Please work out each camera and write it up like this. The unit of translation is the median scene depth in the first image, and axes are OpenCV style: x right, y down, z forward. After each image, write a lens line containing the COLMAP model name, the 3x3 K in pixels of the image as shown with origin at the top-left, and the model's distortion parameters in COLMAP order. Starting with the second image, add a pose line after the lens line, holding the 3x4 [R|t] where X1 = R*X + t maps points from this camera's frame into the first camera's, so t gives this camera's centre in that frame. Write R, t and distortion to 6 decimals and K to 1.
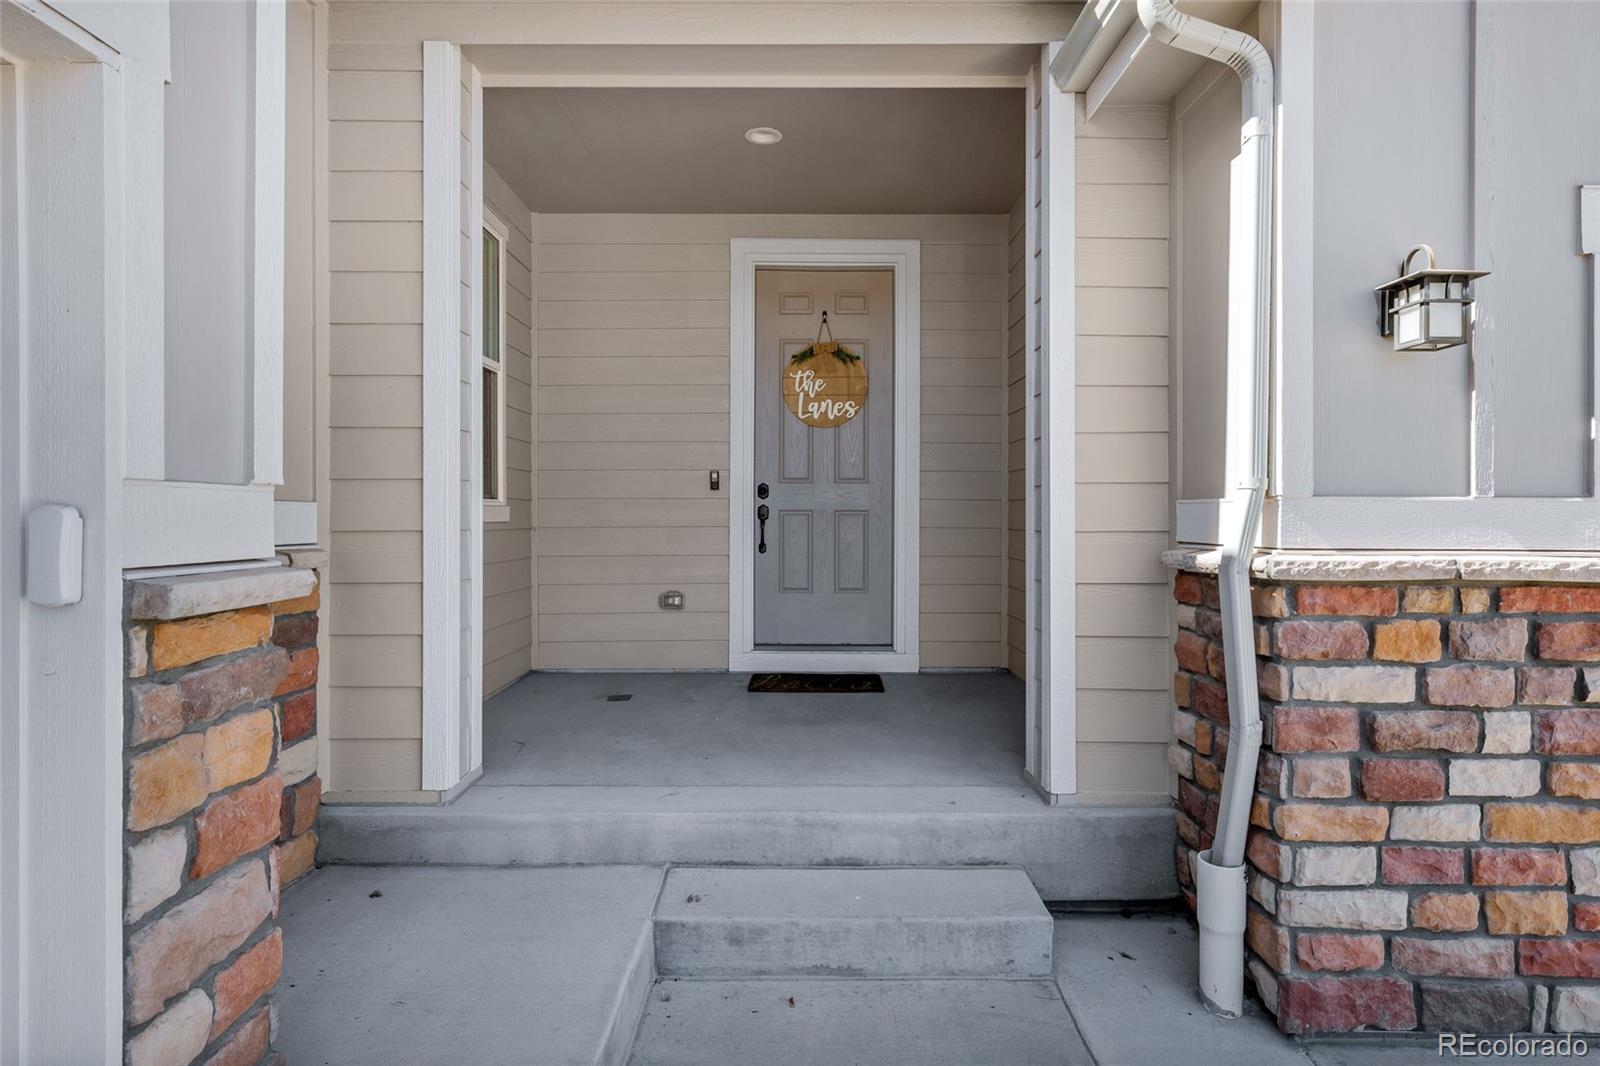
lens RADIAL K [[896.8, 0, 804.1], [0, 896.8, 525.5], [0, 0, 1]] dist [0.001841, 0.000344]
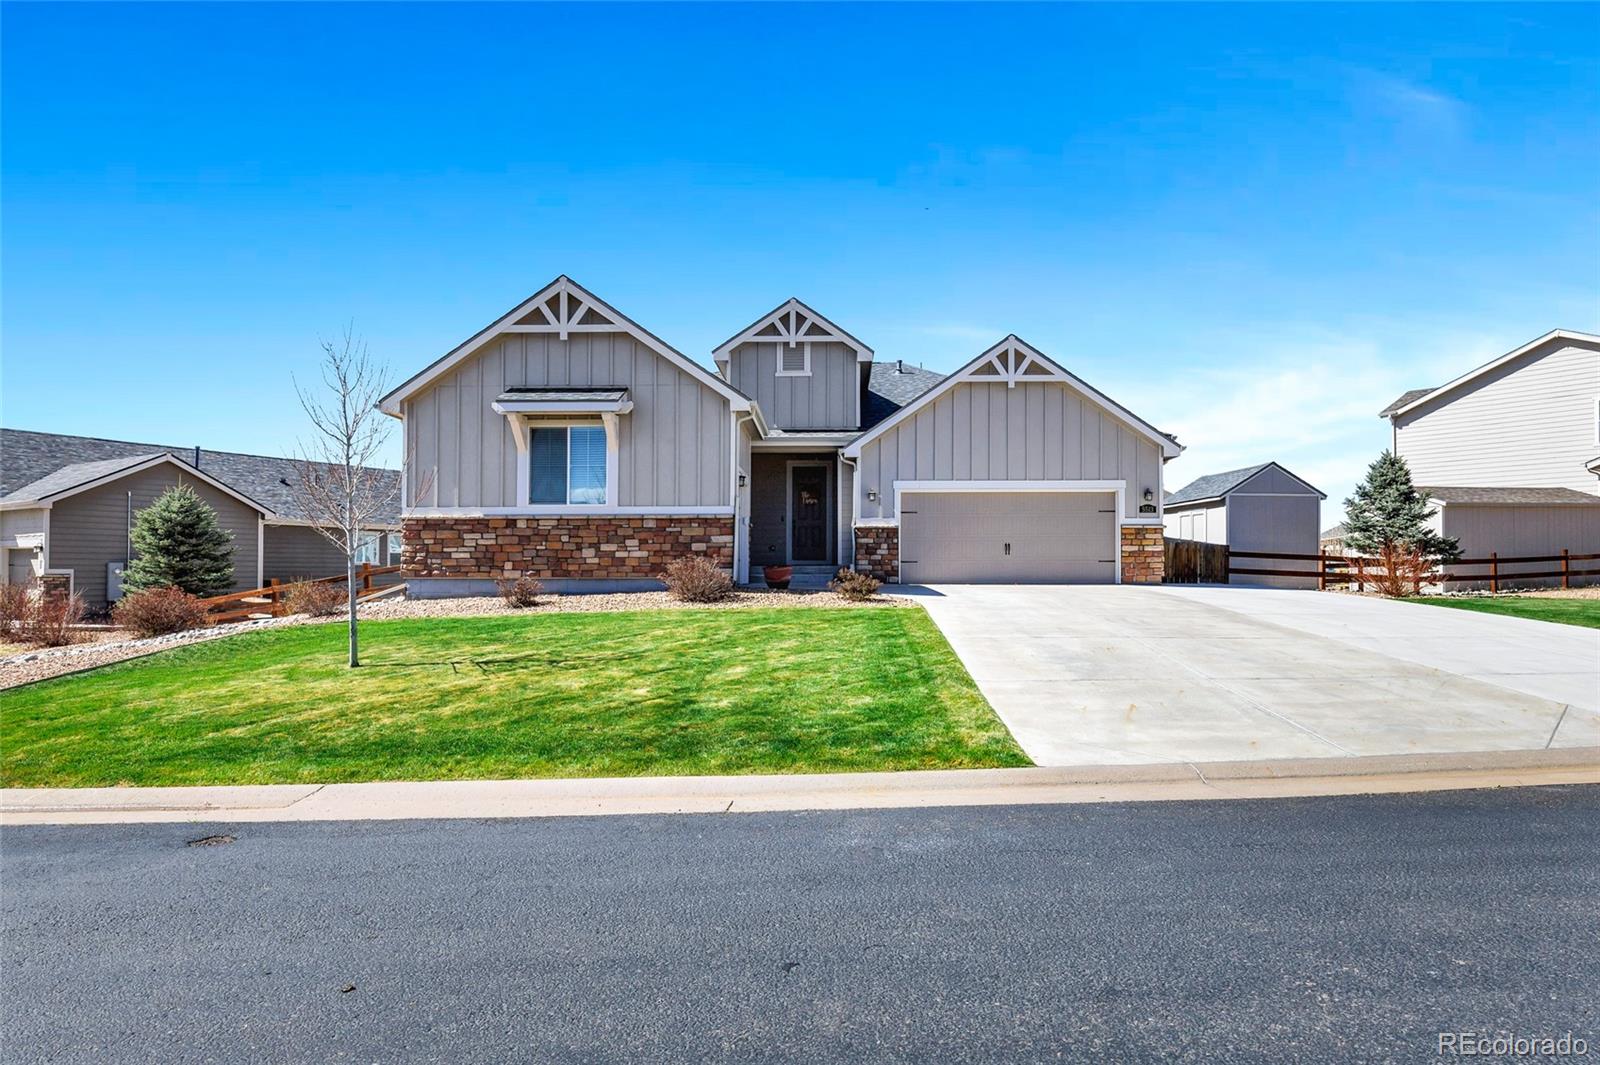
lens RADIAL K [[933.6, 0, 799.8], [0, 933.6, 564.1], [0, 0, 1]] dist [-0.006331, -0.002606]
pose [[0.998799, -0.016752, -0.046043, 0.398140], [0.016218, 0.999797, -0.011957, 0.486185], [0.046234, 0.011196, 0.998868, -7.681184]]
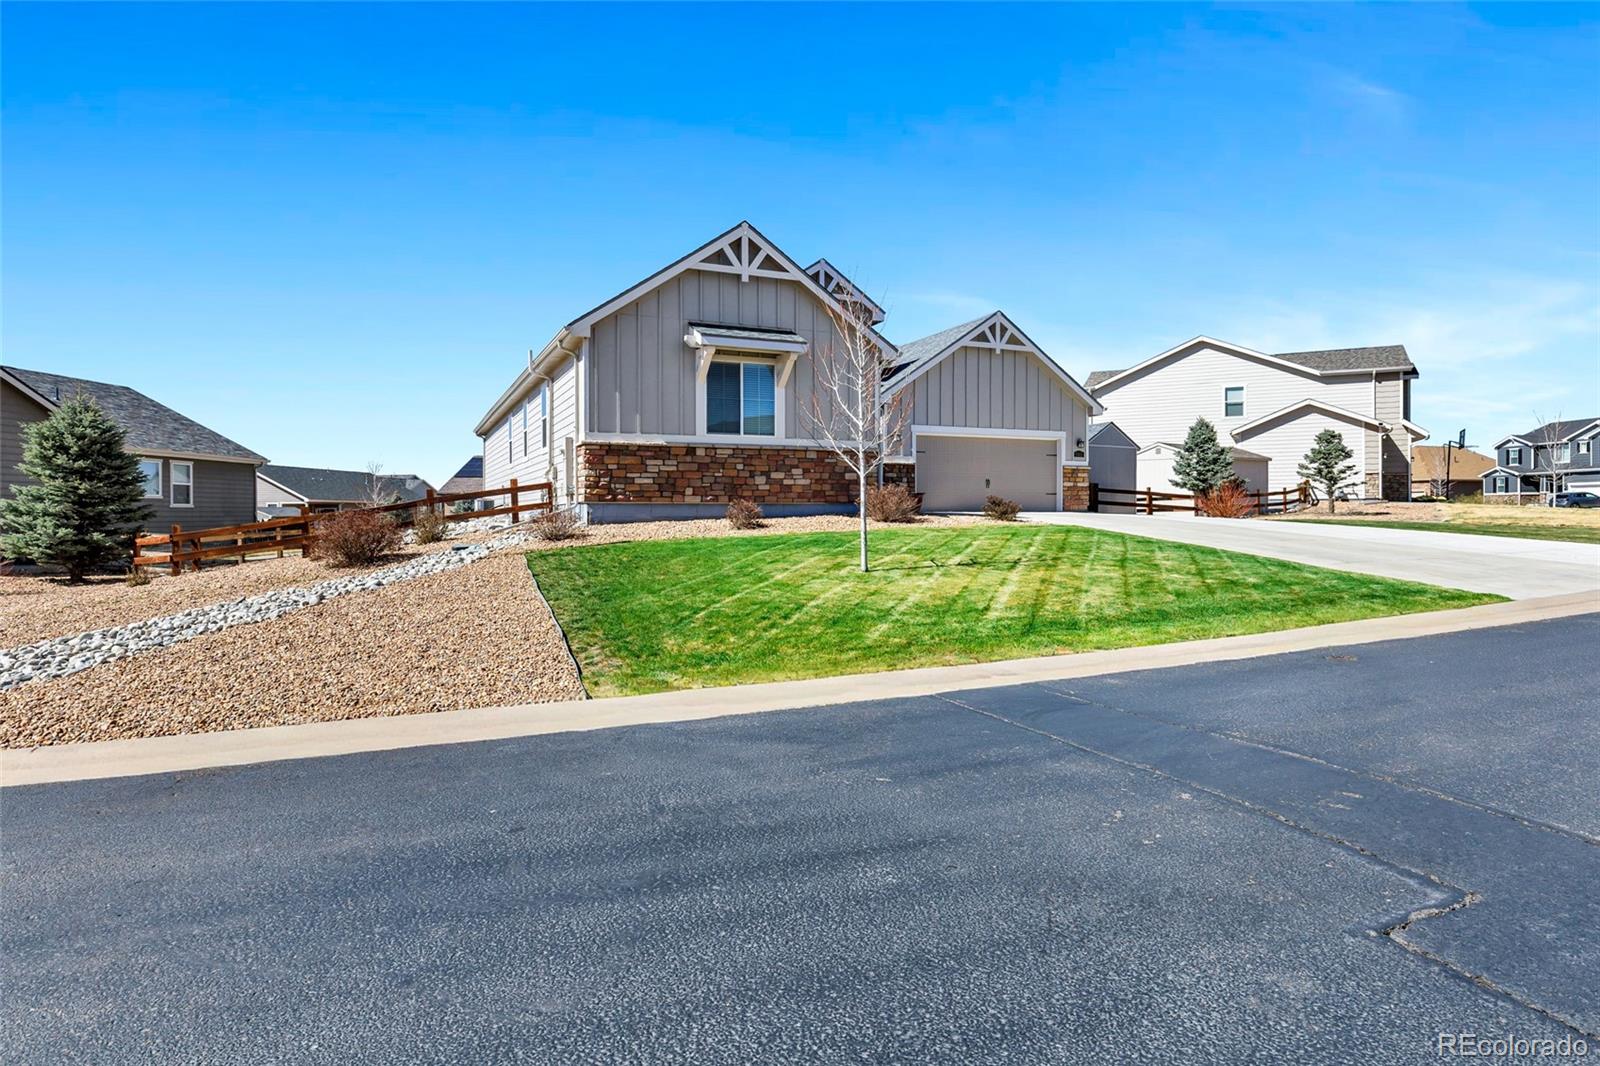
lens RADIAL K [[896.8, 0, 804.1], [0, 896.8, 525.5], [0, 0, 1]] dist [0.001841, 0.000344]
pose [[0.922924, -0.023325, 0.384275, -4.038203], [0.018596, 0.999699, 0.016017, 0.553307], [-0.384532, -0.007636, 0.923080, -7.680360]]
